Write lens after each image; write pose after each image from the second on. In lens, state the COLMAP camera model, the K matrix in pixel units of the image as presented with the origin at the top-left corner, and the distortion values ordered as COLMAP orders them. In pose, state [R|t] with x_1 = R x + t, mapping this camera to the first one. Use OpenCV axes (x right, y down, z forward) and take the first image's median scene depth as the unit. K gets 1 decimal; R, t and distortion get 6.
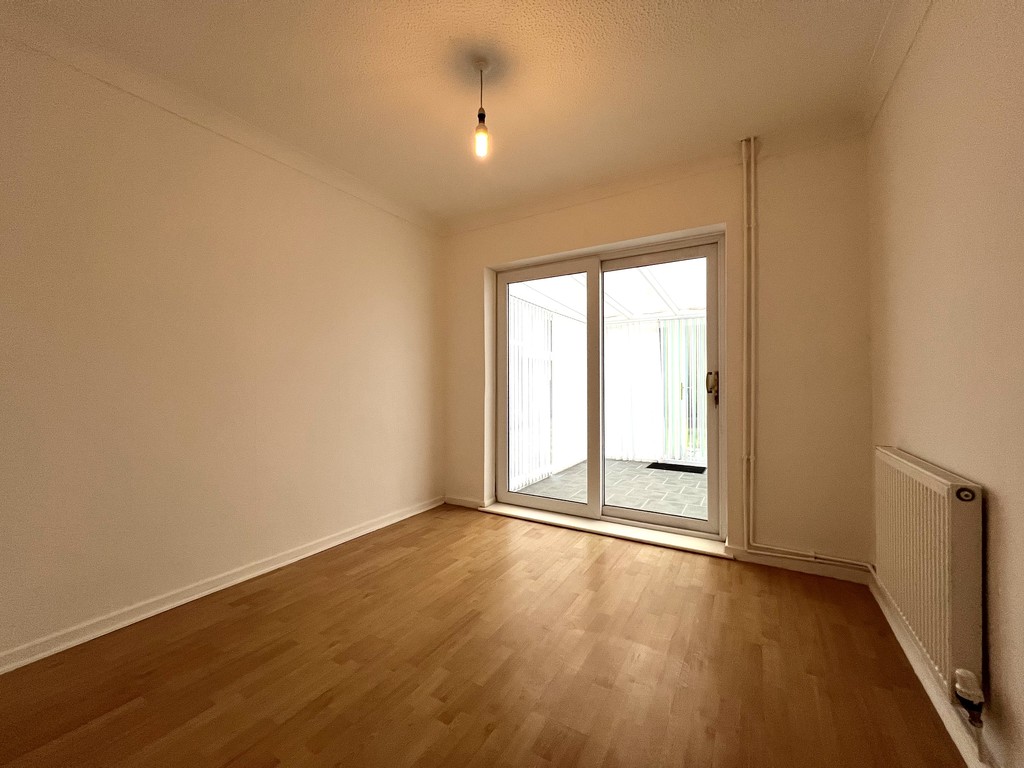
lens RADIAL K [[409.7, 0, 507.3], [0, 409.7, 384.2], [0, 0, 1]] dist [0.012294, -0.000558]
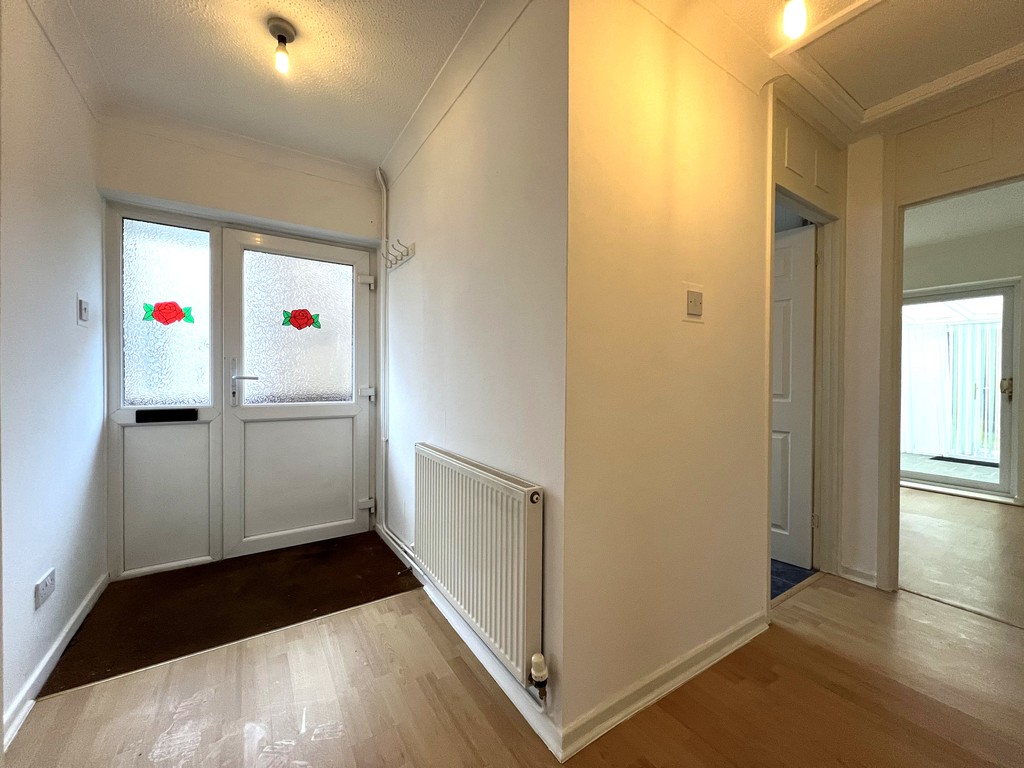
lens RADIAL K [[409.7, 0, 520.0], [0, 409.7, 382.9], [0, 0, 1]] dist [0.012294, -0.000558]
pose [[0.909933, 0.013801, -0.414525, -0.386307], [-0.009718, 0.999881, 0.011958, -0.013033], [0.414641, -0.006852, 0.909959, -0.895449]]
